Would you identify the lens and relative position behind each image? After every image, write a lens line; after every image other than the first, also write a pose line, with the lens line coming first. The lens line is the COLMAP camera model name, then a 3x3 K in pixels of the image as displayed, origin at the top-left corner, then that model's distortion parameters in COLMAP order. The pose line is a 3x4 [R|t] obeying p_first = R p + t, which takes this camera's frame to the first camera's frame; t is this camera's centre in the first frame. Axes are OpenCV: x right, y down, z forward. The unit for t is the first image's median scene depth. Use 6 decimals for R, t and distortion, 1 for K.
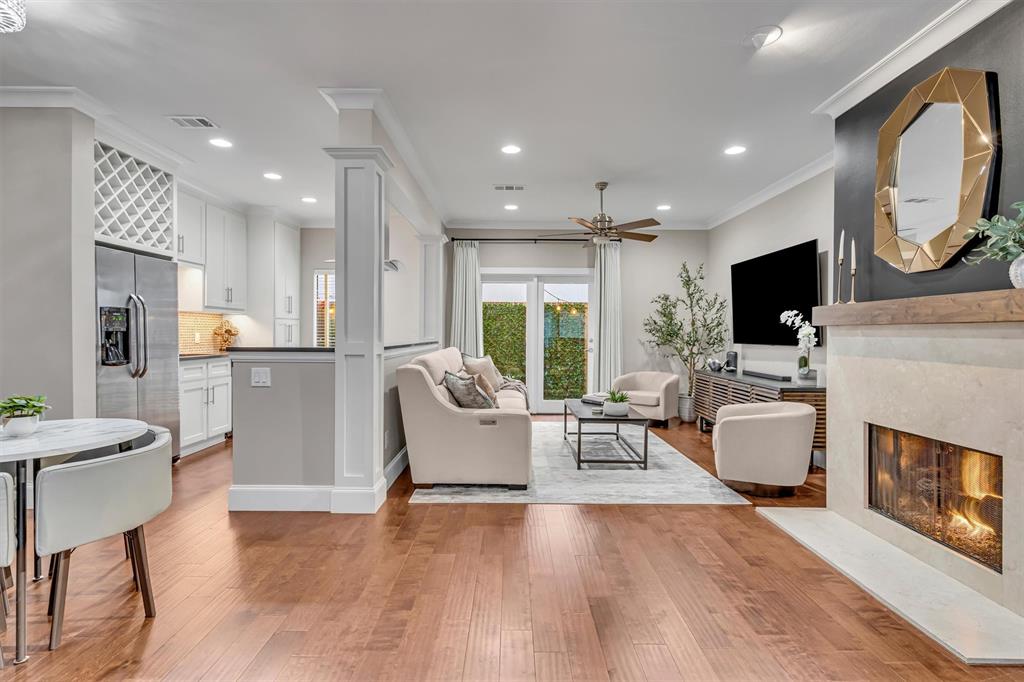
lens RADIAL K [[500.0, 0, 512.3], [0, 500.0, 337.4], [0, 0, 1]] dist [-0.002639, -0.000919]
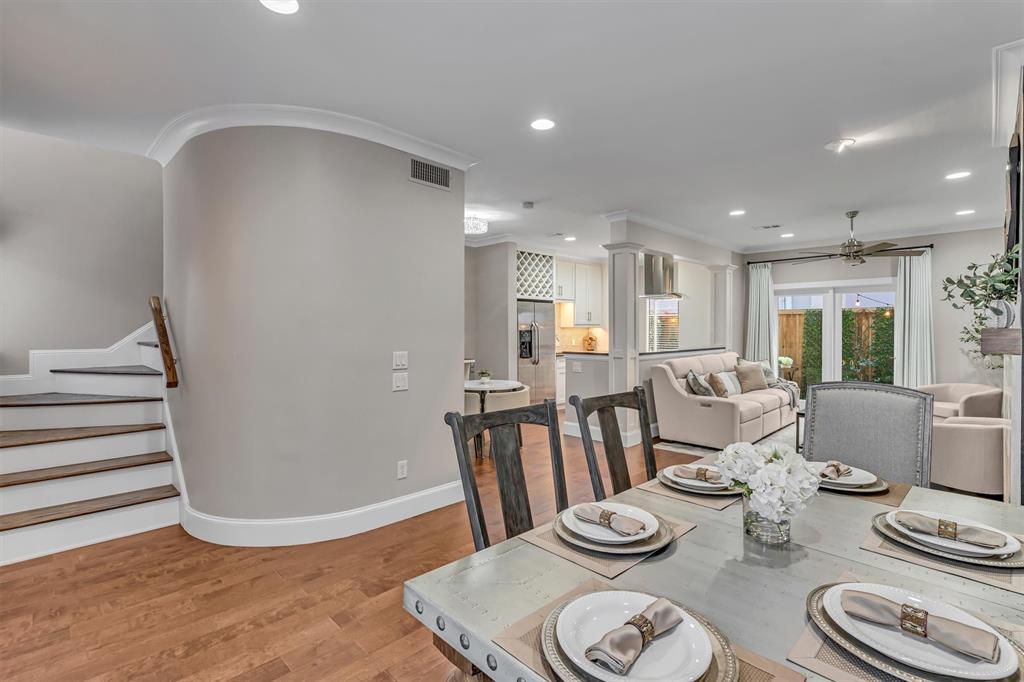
lens RADIAL K [[474.6, 0, 511.9], [0, 474.6, 335.6], [0, 0, 1]] dist [-0.008426, 0.001642]
pose [[0.704711, 0.003238, -0.709487, 0.477473], [-0.000758, 0.999992, 0.003811, -0.038453], [0.709494, -0.002148, 0.704709, -0.361508]]
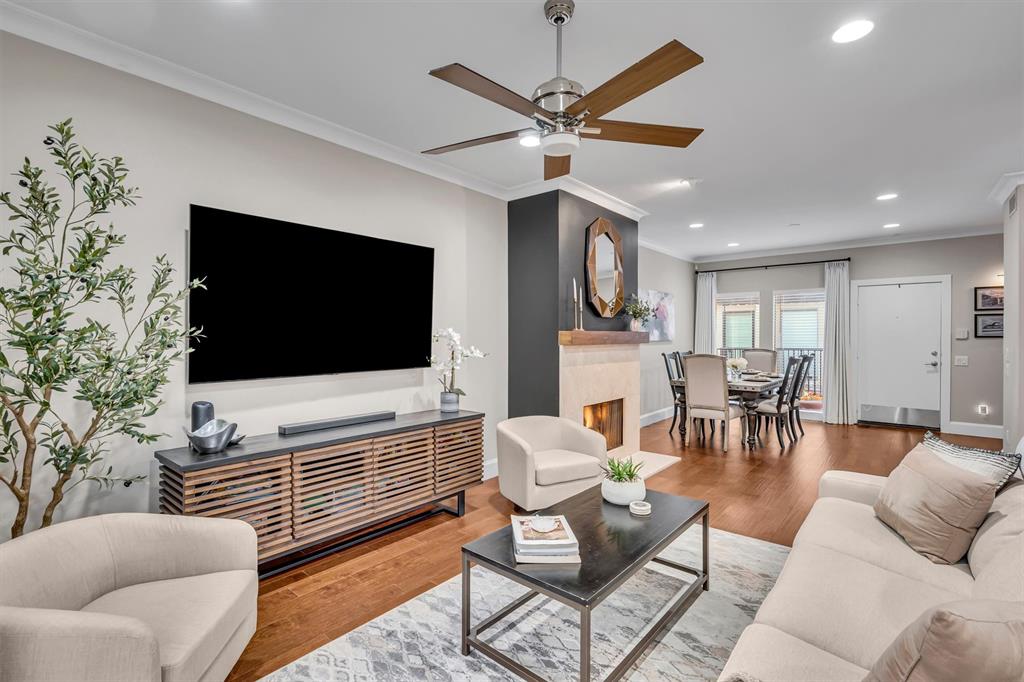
lens RADIAL K [[474.6, 0, 504.1], [0, 474.6, 337.3], [0, 0, 1]] dist [-0.008426, 0.001642]
pose [[-0.762075, -0.007643, 0.647444, -0.046929], [0.001554, 0.999906, 0.013633, -0.048387], [-0.647487, 0.011396, -0.761991, 1.608409]]
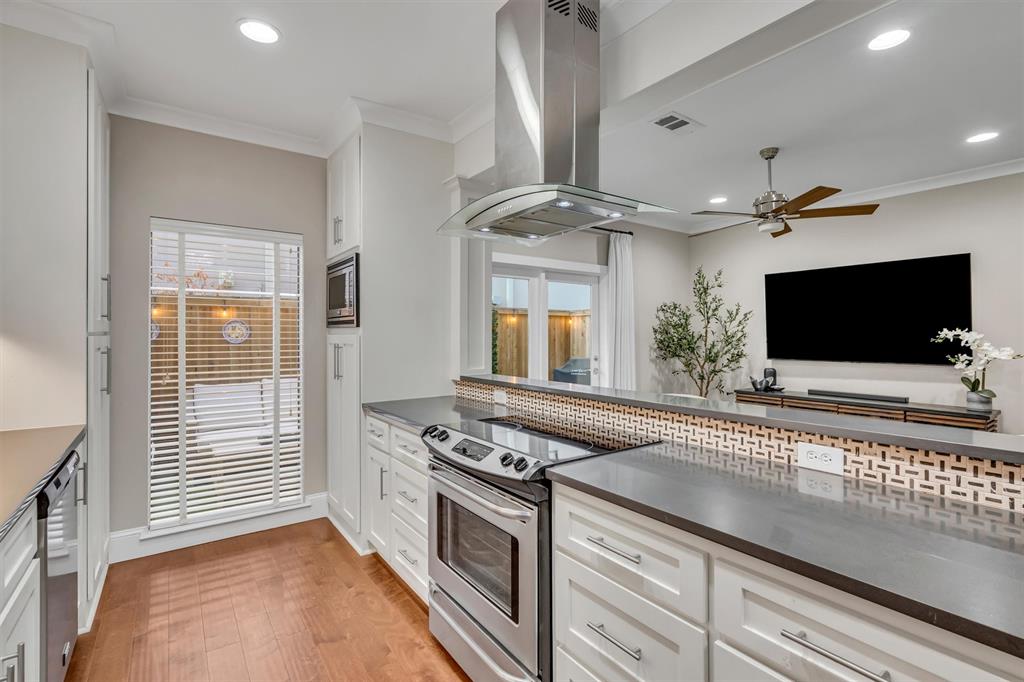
lens RADIAL K [[474.6, 0, 514.8], [0, 474.6, 332.5], [0, 0, 1]] dist [-0.008426, 0.001642]
pose [[0.808254, -0.003810, 0.588822, -0.635728], [0.010150, 0.999921, -0.007462, -0.049903], [-0.588747, 0.012007, 0.808228, 0.802556]]
